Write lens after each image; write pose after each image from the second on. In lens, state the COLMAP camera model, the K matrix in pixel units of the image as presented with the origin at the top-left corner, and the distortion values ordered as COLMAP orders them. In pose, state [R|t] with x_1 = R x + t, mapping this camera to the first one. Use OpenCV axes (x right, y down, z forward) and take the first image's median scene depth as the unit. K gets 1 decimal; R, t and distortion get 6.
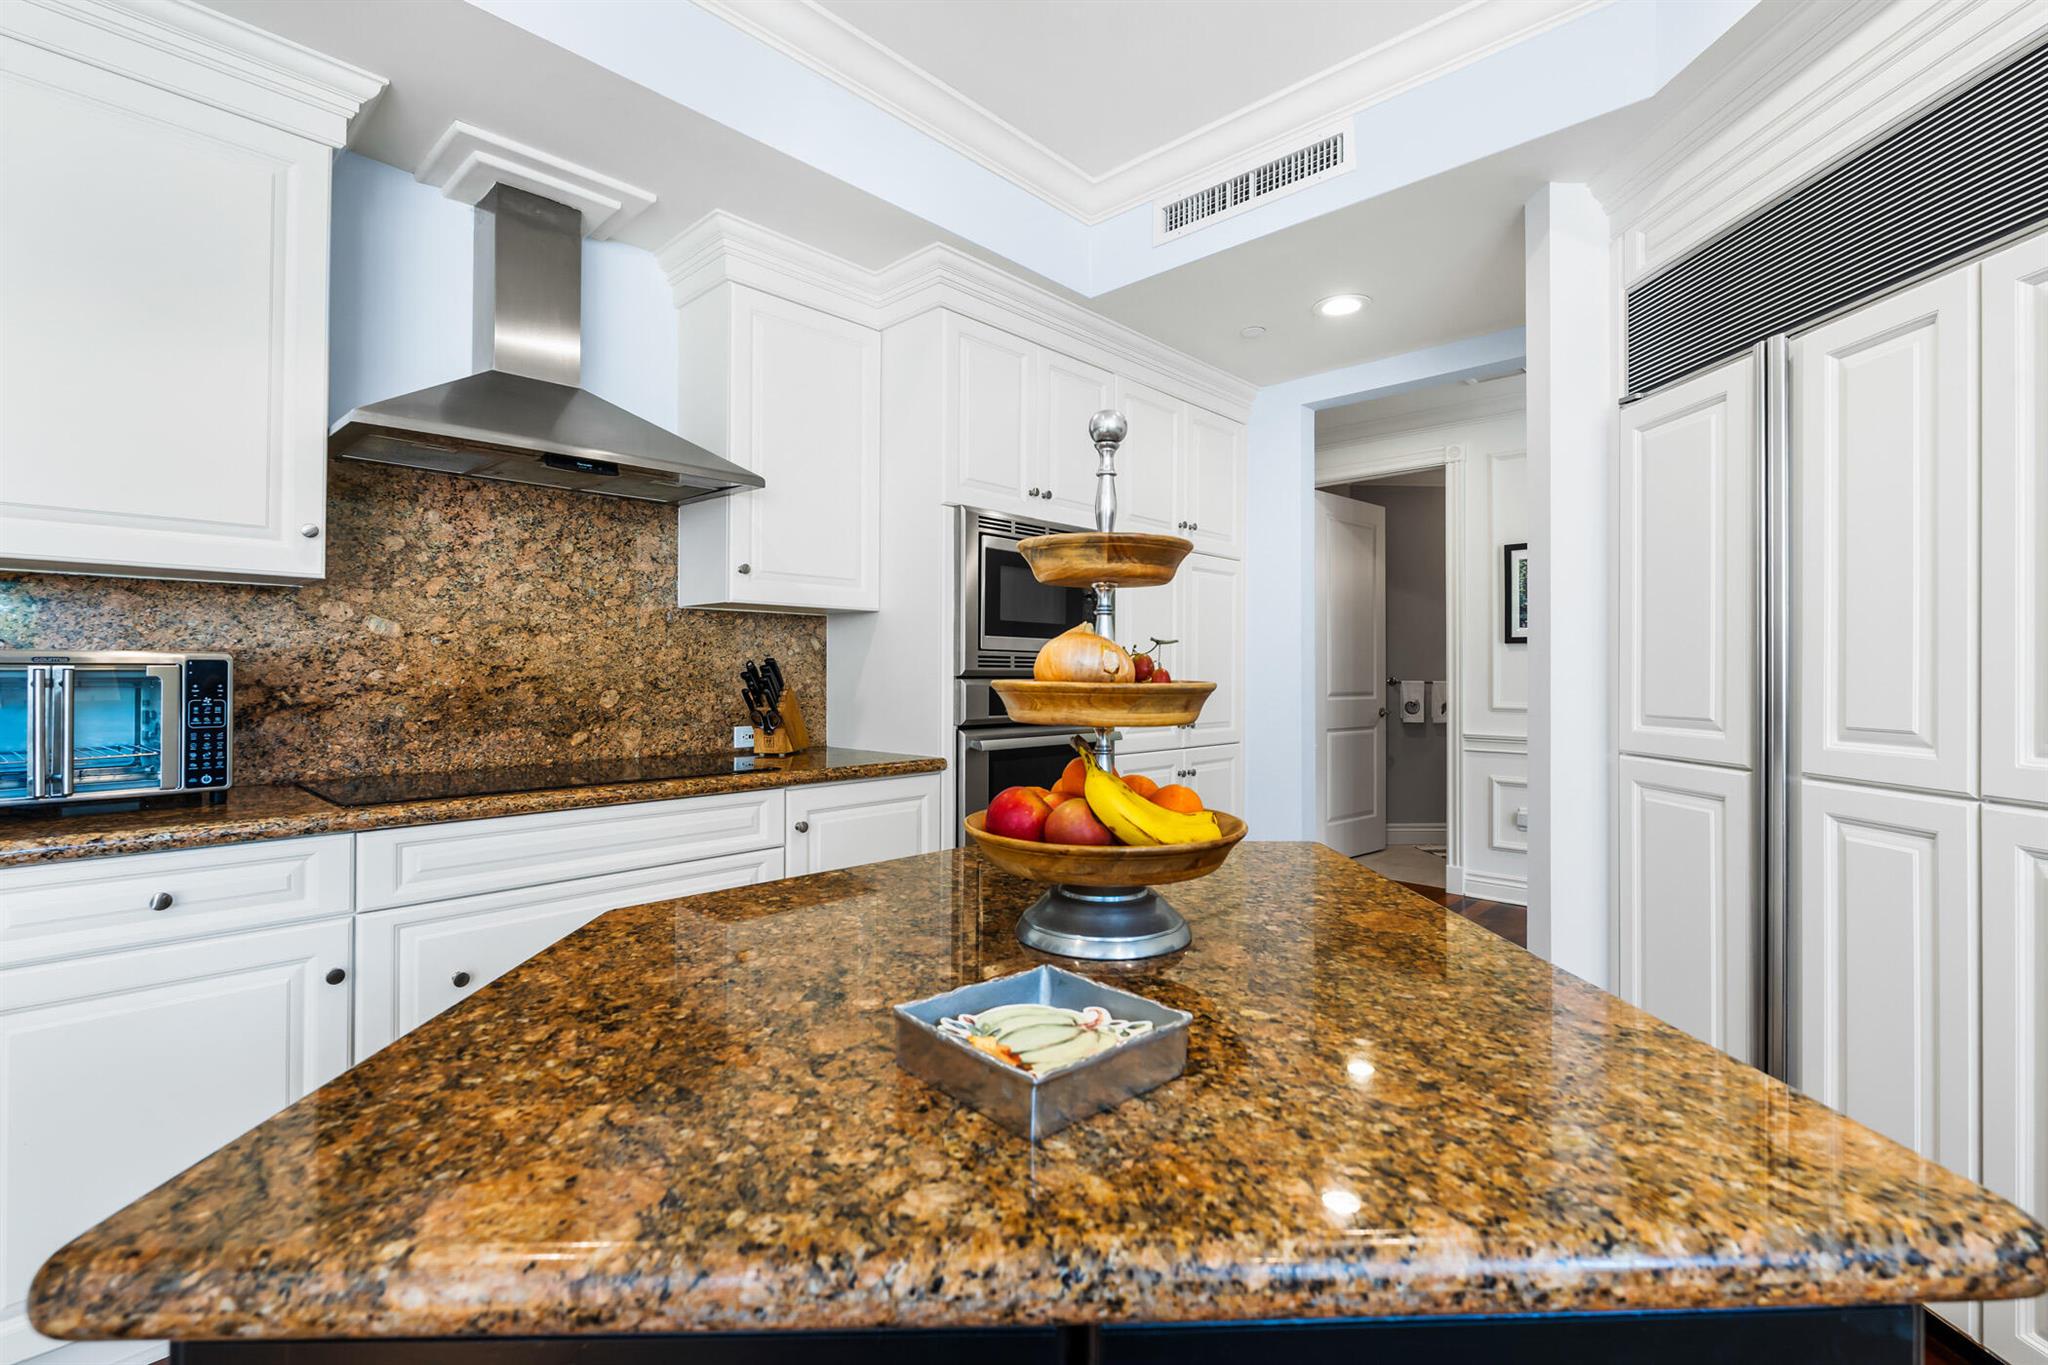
lens RADIAL K [[923.7, 0, 1020.7], [0, 923.7, 665.8], [0, 0, 1]] dist [-0.007590, 0.001037]
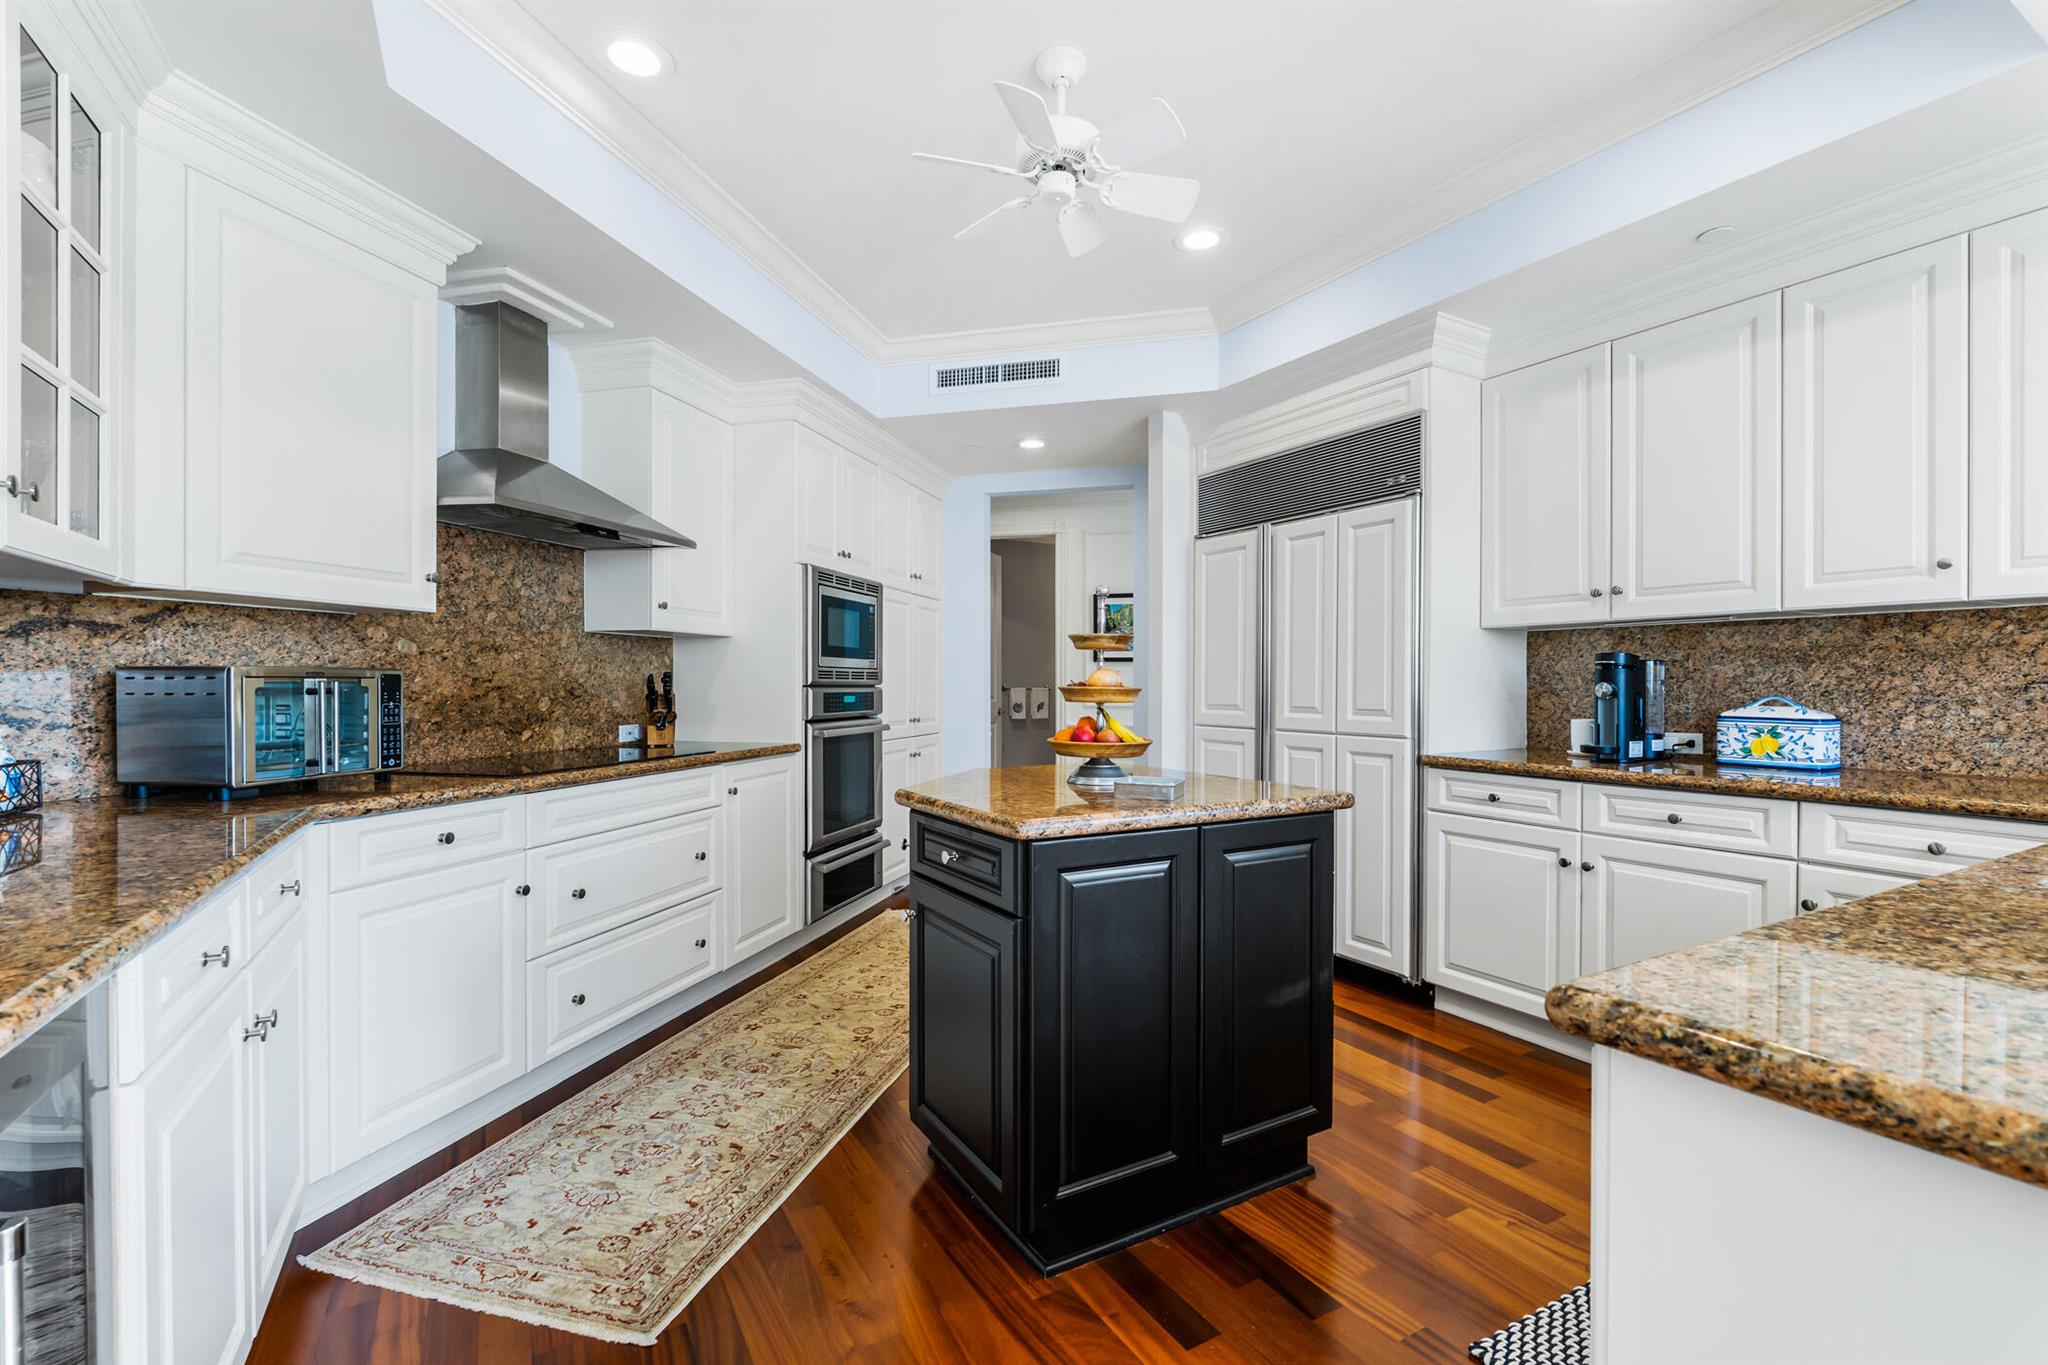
lens RADIAL K [[923.7, 0, 1028.7], [0, 923.7, 691.5], [0, 0, 1]] dist [-0.007590, 0.001037]
pose [[0.878946, -0.006018, 0.476884, -0.495857], [-0.002330, 0.999854, 0.016912, -0.004309], [-0.476916, -0.015976, 0.878803, -0.449849]]
